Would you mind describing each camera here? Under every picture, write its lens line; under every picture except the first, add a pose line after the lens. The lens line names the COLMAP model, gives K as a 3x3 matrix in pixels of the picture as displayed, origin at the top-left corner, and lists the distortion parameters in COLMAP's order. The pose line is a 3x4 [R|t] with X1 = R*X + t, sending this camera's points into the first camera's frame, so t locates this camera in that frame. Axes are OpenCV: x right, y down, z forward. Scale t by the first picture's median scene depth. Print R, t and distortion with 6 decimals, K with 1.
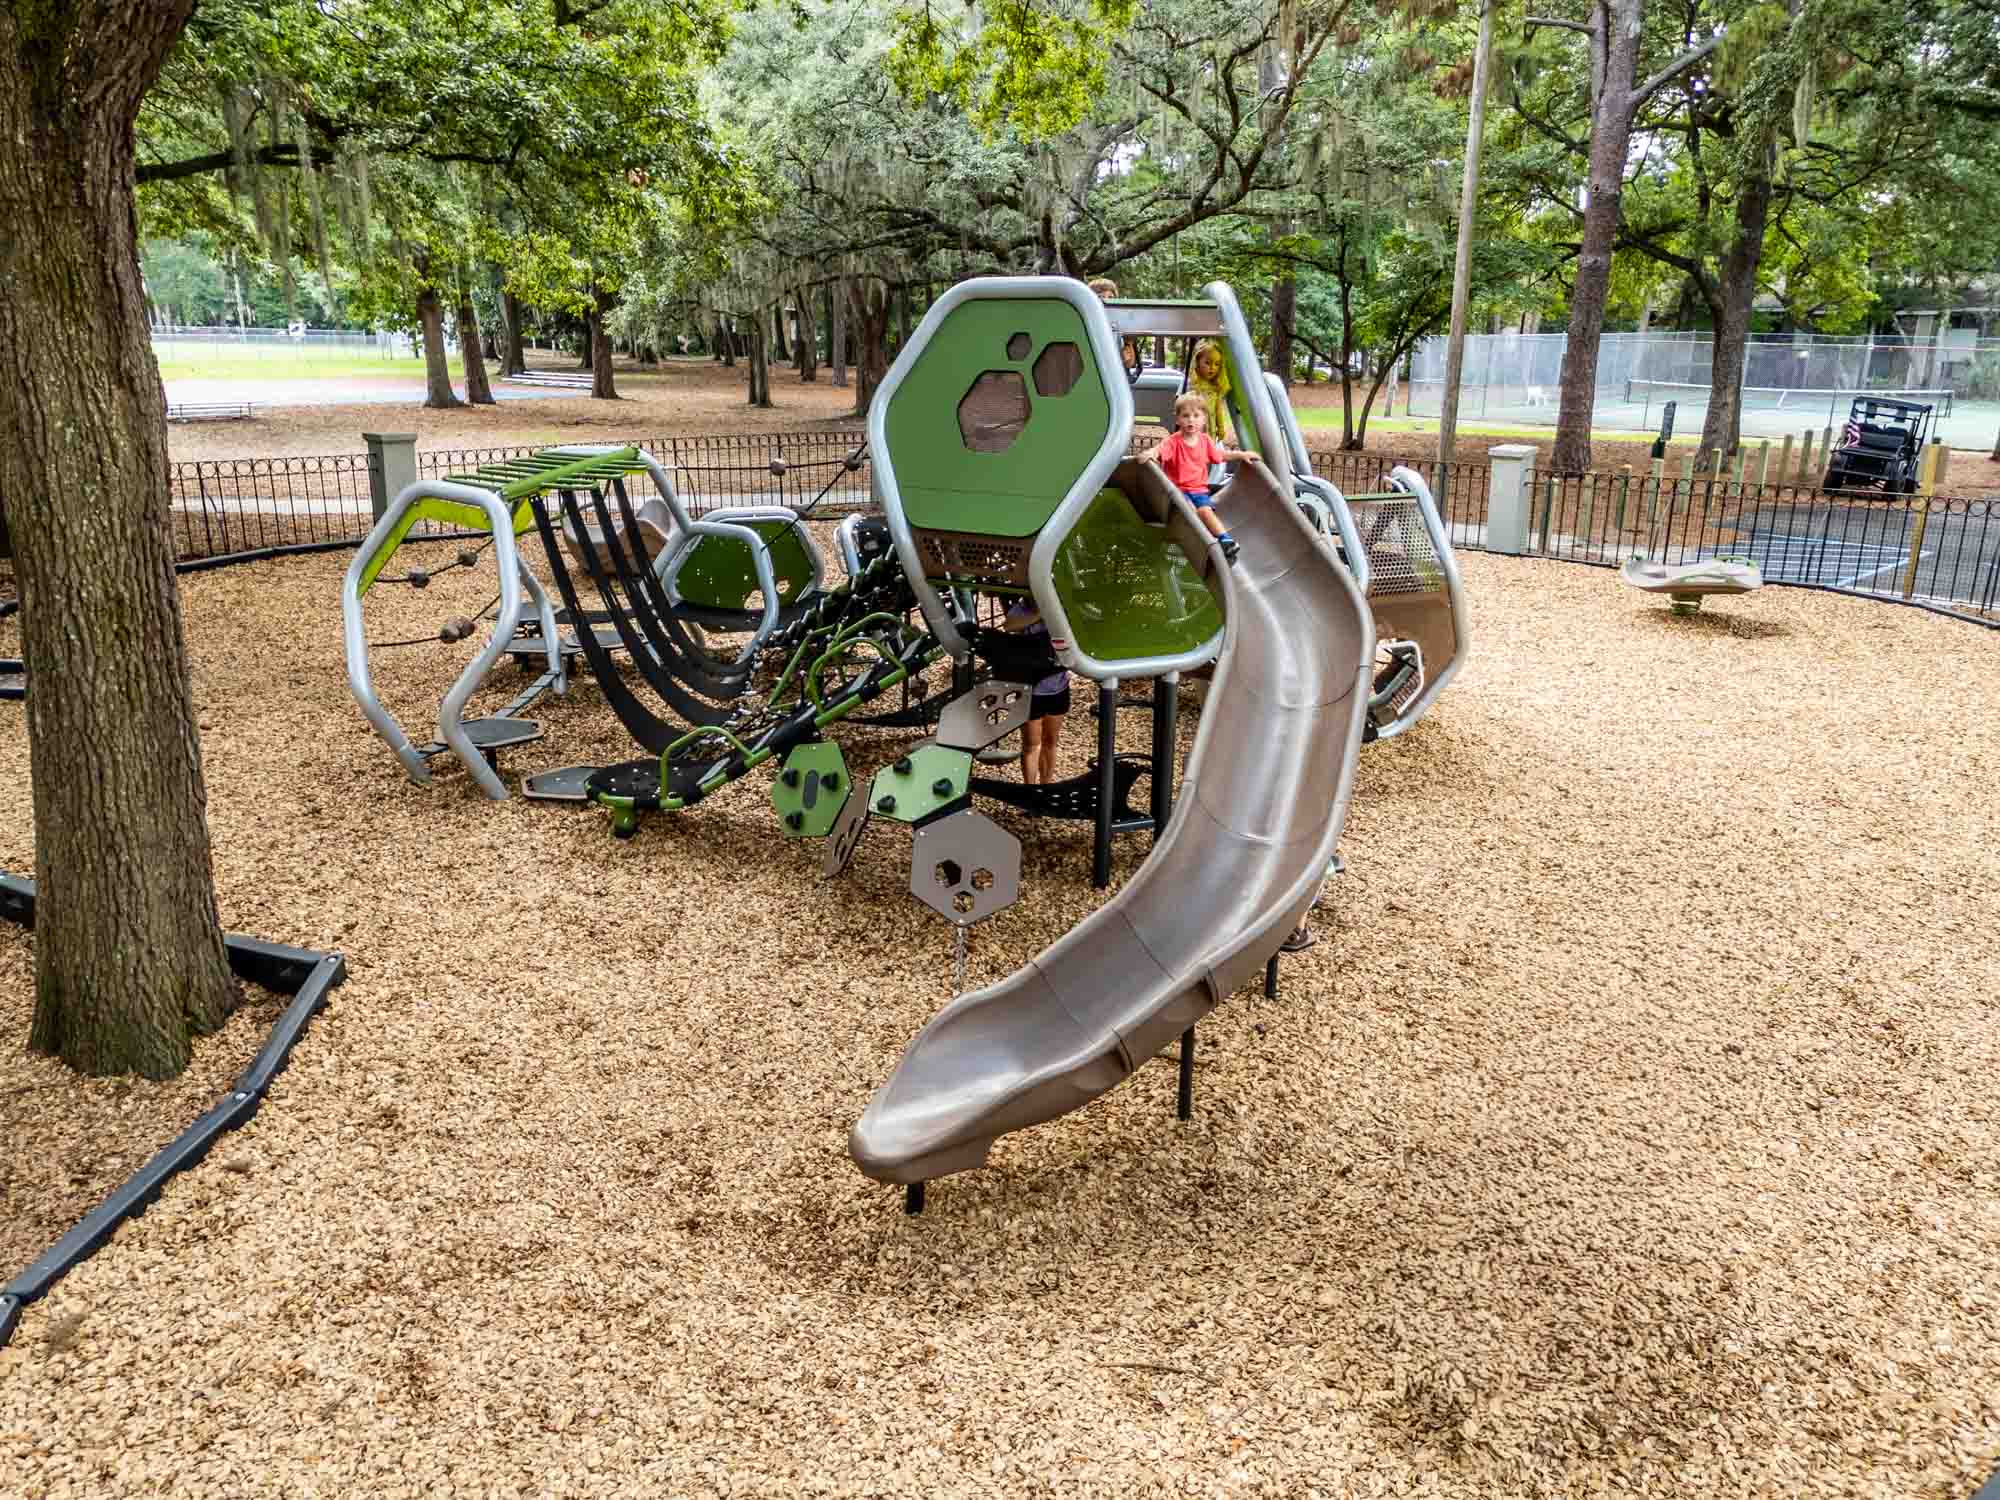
lens RADIAL K [[1651.1, 0, 1000.0], [0, 1651.1, 750.0], [0, 0, 1]] dist [0.071763, -0.071930]
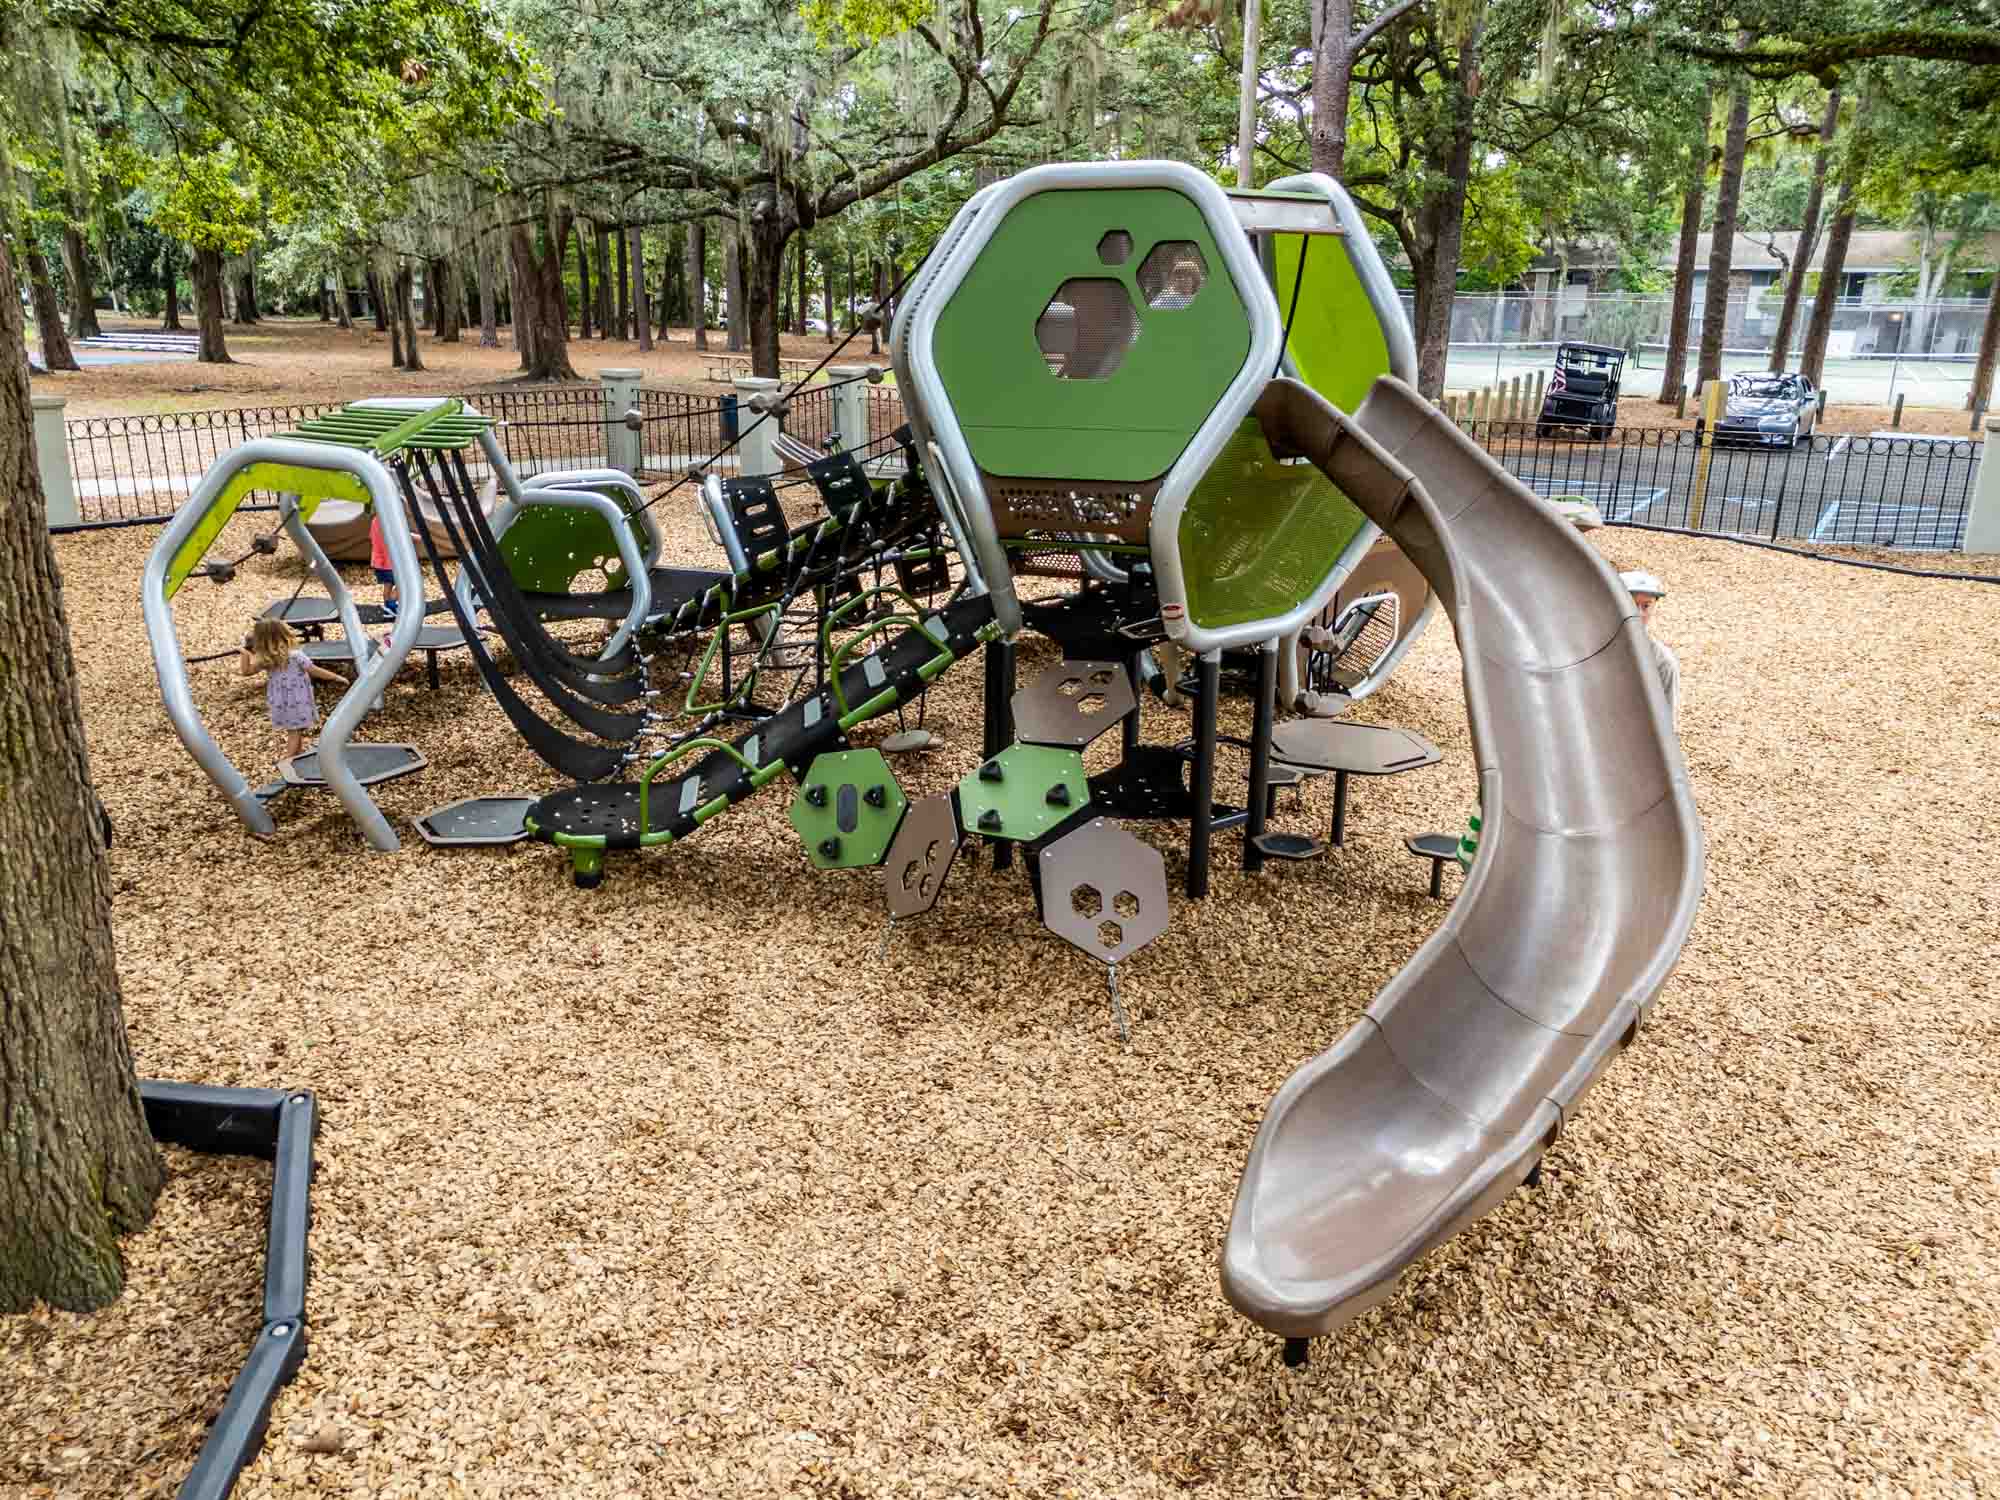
lens RADIAL K [[1651.1, 0, 1000.0], [0, 1651.1, 750.0], [0, 0, 1]] dist [0.071763, -0.071930]
pose [[0.968604, -0.069414, 0.238722, -0.230844], [0.065361, 0.997552, 0.024864, -0.019615], [-0.239863, -0.008480, 0.970770, 0.196086]]
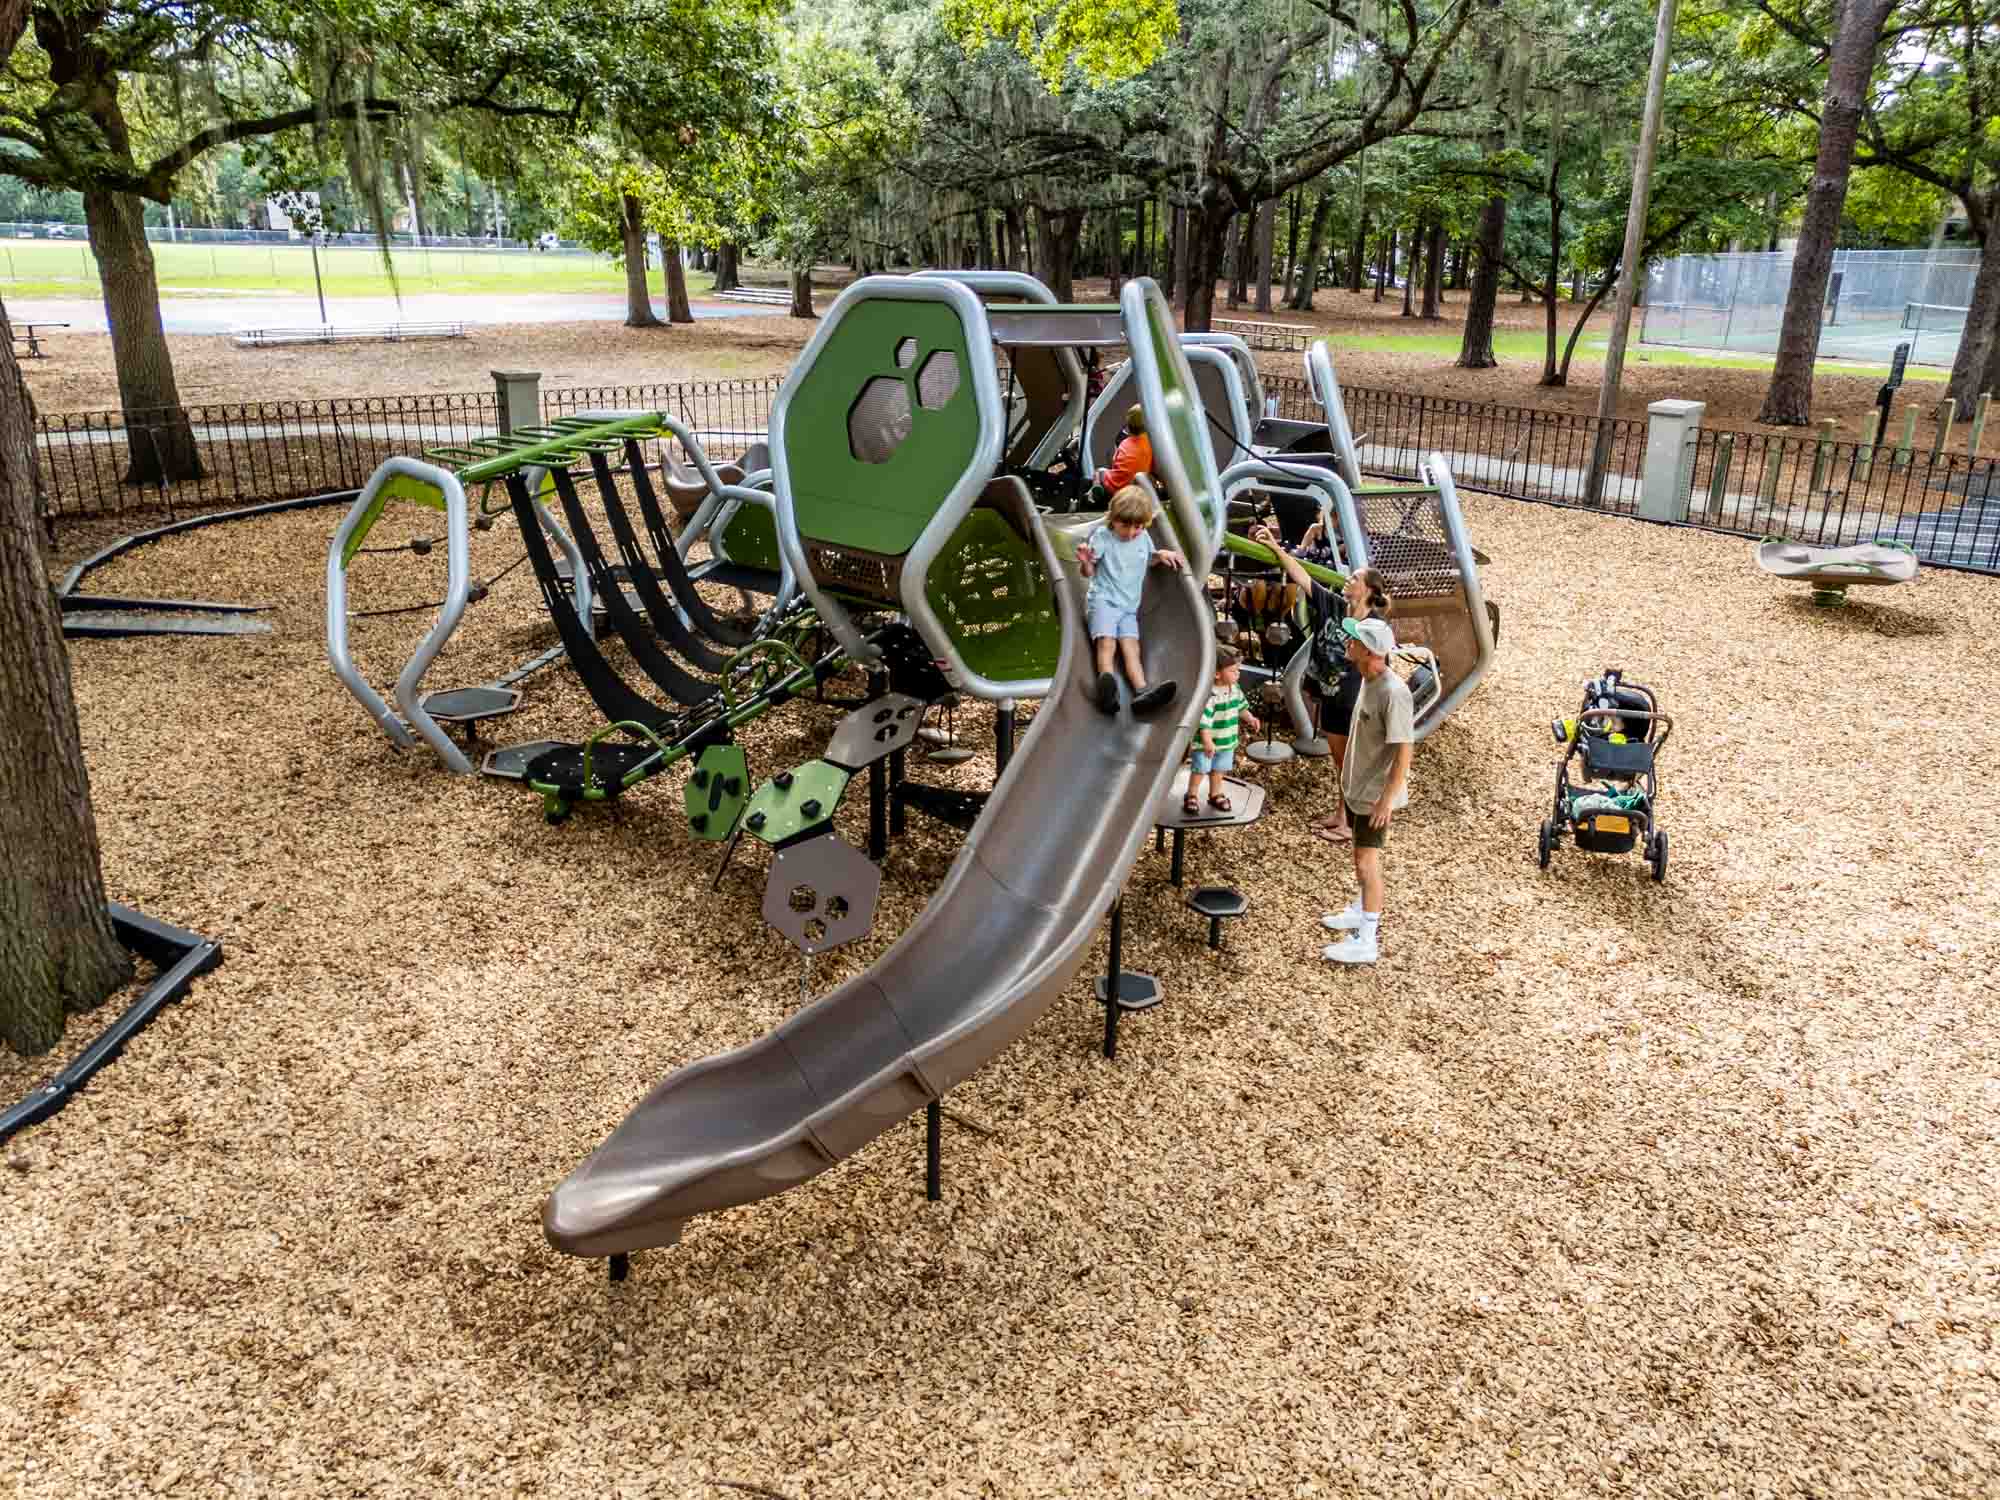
lens RADIAL K [[1646.3, 0, 1003.2], [0, 1646.3, 744.3], [0, 0, 1]] dist [0.064845, -0.048908]
pose [[0.985345, 0.053790, -0.161872, 0.211873], [-0.044261, 0.997100, 0.061912, -0.072873], [0.164733, -0.053840, 0.984868, 0.057306]]
